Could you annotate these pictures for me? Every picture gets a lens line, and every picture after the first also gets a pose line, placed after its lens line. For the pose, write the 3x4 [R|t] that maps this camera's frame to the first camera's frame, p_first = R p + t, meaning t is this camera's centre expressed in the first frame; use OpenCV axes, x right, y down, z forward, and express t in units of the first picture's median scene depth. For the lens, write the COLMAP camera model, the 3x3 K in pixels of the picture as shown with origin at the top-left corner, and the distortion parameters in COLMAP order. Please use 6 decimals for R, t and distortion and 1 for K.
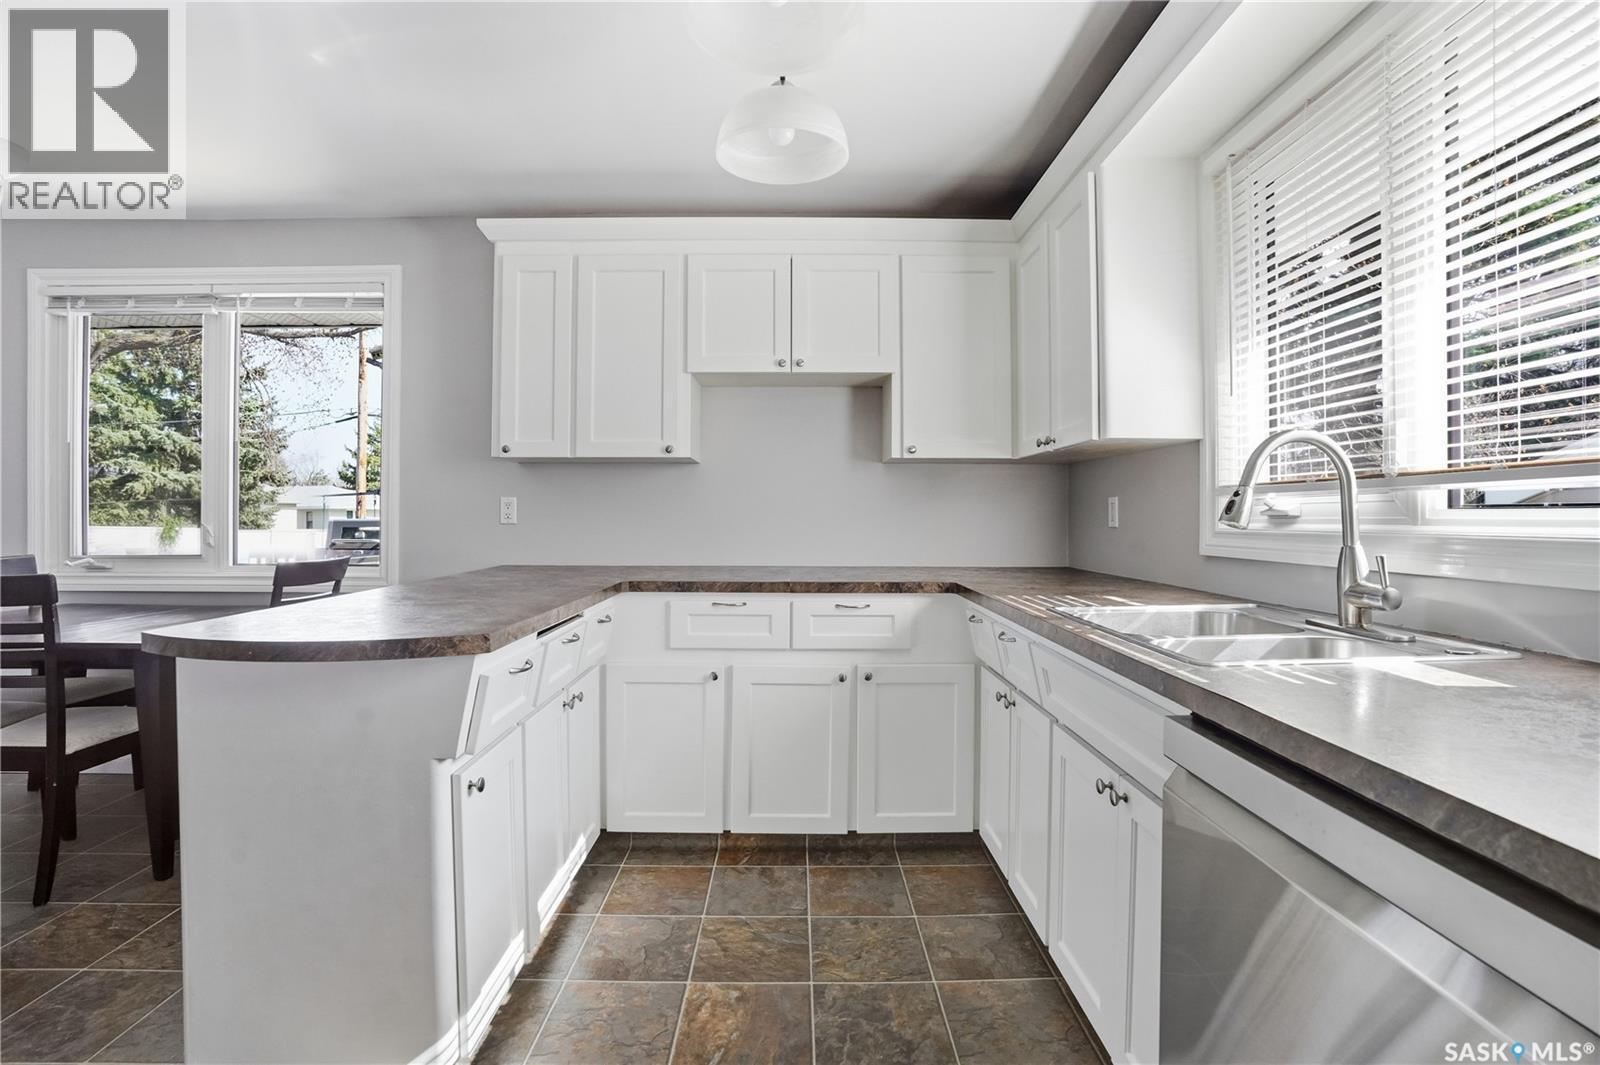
lens RADIAL K [[774.9, 0, 801.0], [0, 774.9, 506.3], [0, 0, 1]] dist [-0.002207, 0.000163]
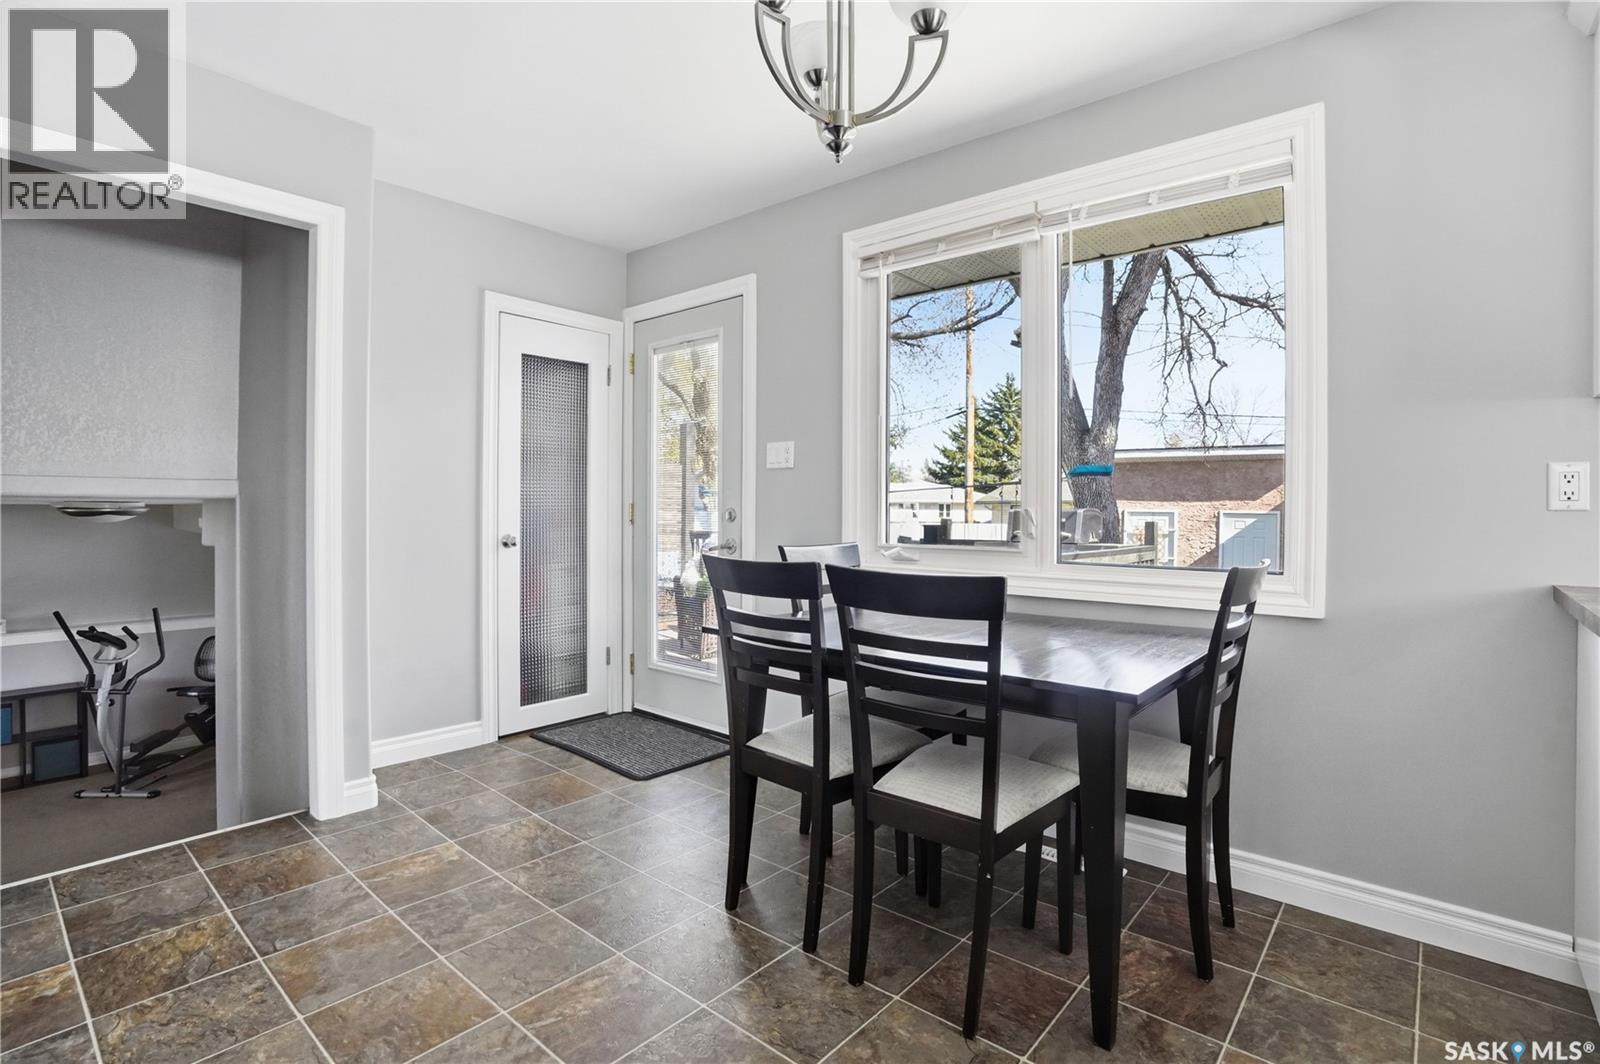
lens RADIAL K [[774.9, 0, 801.0], [0, 774.9, 505.8], [0, 0, 1]] dist [-0.002207, 0.000163]
pose [[0.790979, 0.002504, -0.611839, -0.467502], [0.000334, 0.999990, 0.004524, 0.016281], [0.611844, -0.003783, 0.790970, 0.234393]]
